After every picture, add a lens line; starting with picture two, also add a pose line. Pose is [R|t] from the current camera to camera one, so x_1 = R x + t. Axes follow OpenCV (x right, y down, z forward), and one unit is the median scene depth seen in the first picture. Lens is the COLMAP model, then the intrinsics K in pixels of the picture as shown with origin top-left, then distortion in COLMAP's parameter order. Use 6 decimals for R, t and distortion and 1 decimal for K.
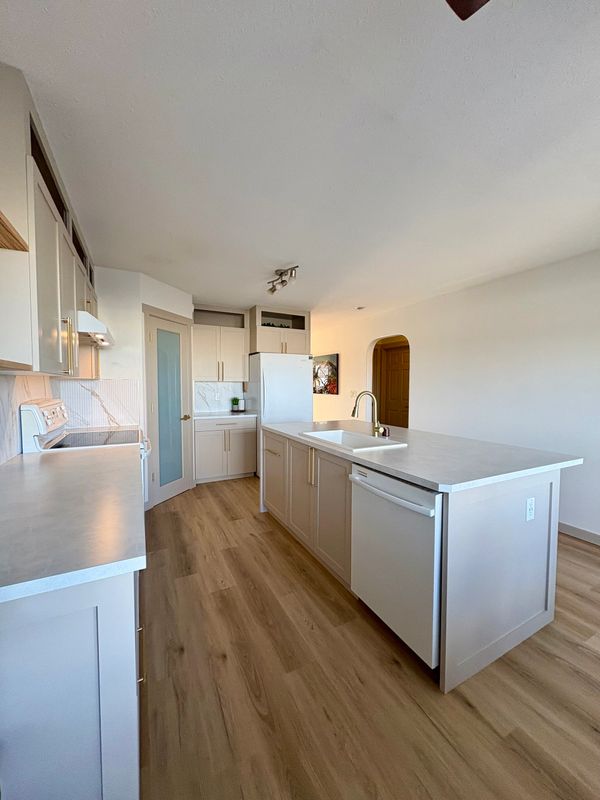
lens RADIAL K [[317.3, 0, 302.2], [0, 317.3, 399.9], [0, 0, 1]] dist [-0.000093, -0.000445]
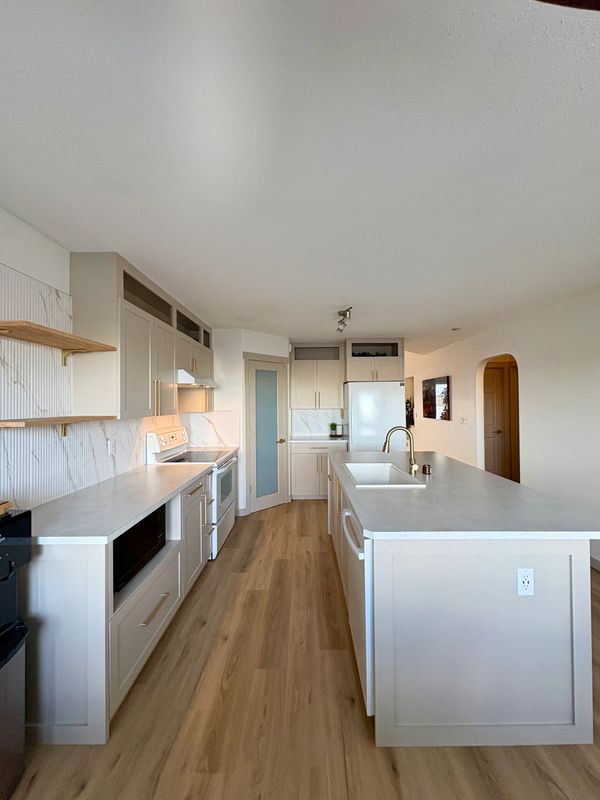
lens RADIAL K [[317.3, 0, 300.7], [0, 317.3, 400.0], [0, 0, 1]] dist [-0.000093, -0.000445]
pose [[0.882643, -0.015940, -0.469774, 0.342954], [-0.010689, 0.998486, -0.053963, -0.046245], [0.469923, 0.052652, 0.881136, -0.019098]]
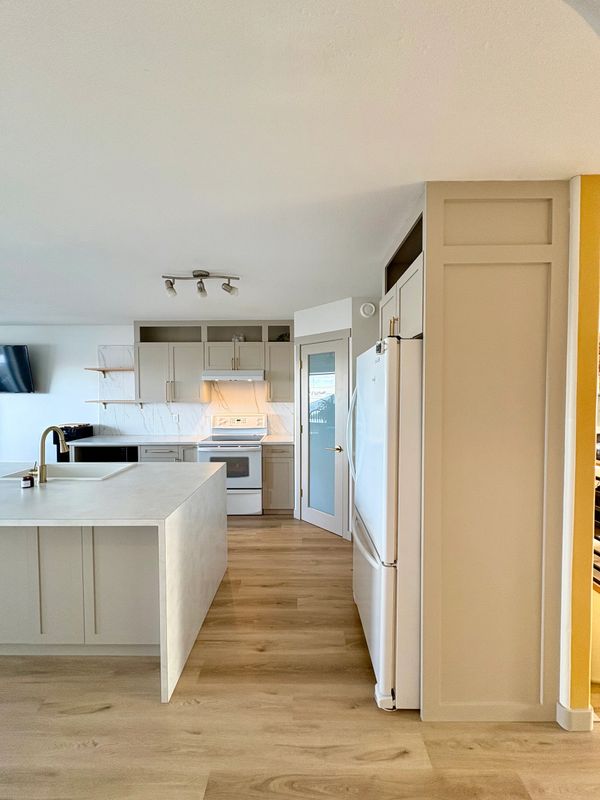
lens RADIAL K [[317.3, 0, 302.0], [0, 317.3, 399.9], [0, 0, 1]] dist [-0.000093, -0.000445]
pose [[-0.470578, 0.023601, -0.882043, 0.572606], [-0.041906, 0.997916, 0.049059, -0.152792], [0.881363, 0.060049, -0.468608, 1.767078]]
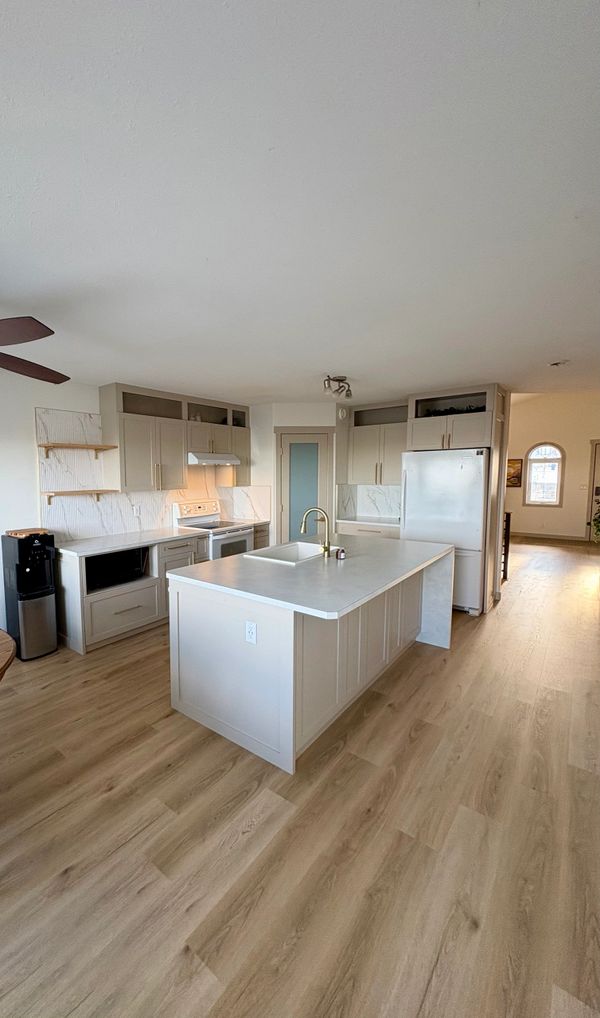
lens RADIAL K [[400.1, 0, 218.3], [0, 400.1, 513.1], [0, 0, 1]] dist [-0.013779, -0.000101]
pose [[0.344170, 0.083042, -0.935228, 1.076633], [-0.030983, 0.996543, 0.077084, -0.082713], [0.938396, 0.002446, 0.345553, 0.255909]]
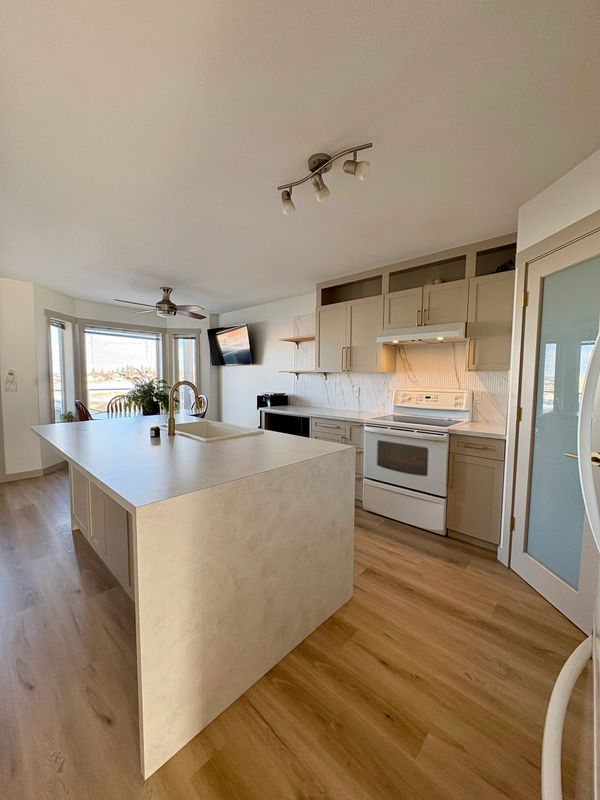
lens RADIAL K [[317.3, 0, 300.9], [0, 317.3, 399.7], [0, 0, 1]] dist [-0.000093, -0.000445]
pose [[-0.943794, 0.011358, -0.330339, 0.162491], [-0.028695, 0.992821, 0.116119, -0.075837], [0.329286, 0.119071, -0.936692, 1.685822]]
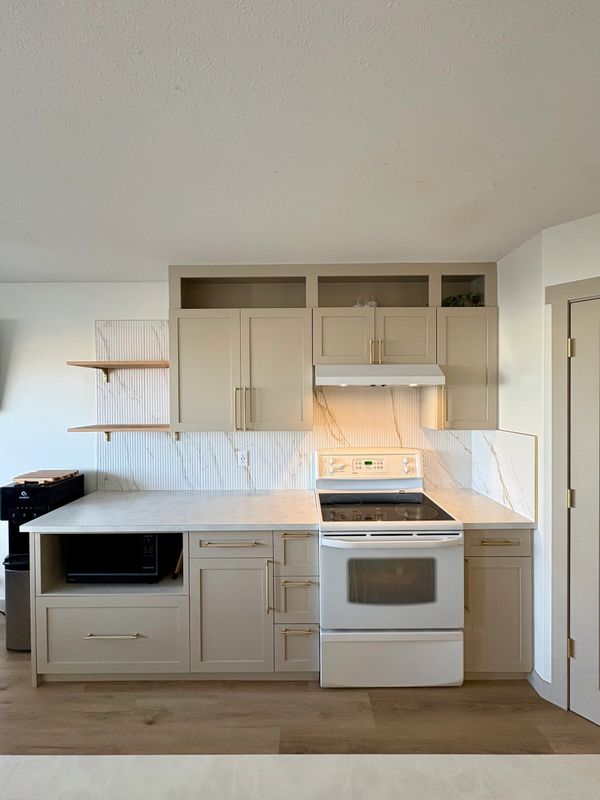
lens RADIAL K [[317.3, 0, 302.0], [0, 317.3, 399.2], [0, 0, 1]] dist [-0.000093, -0.000445]
pose [[-0.465015, 0.006101, -0.885282, 0.145378], [-0.037178, 0.998960, 0.026413, -0.139592], [0.884522, 0.045196, -0.464304, 1.005039]]
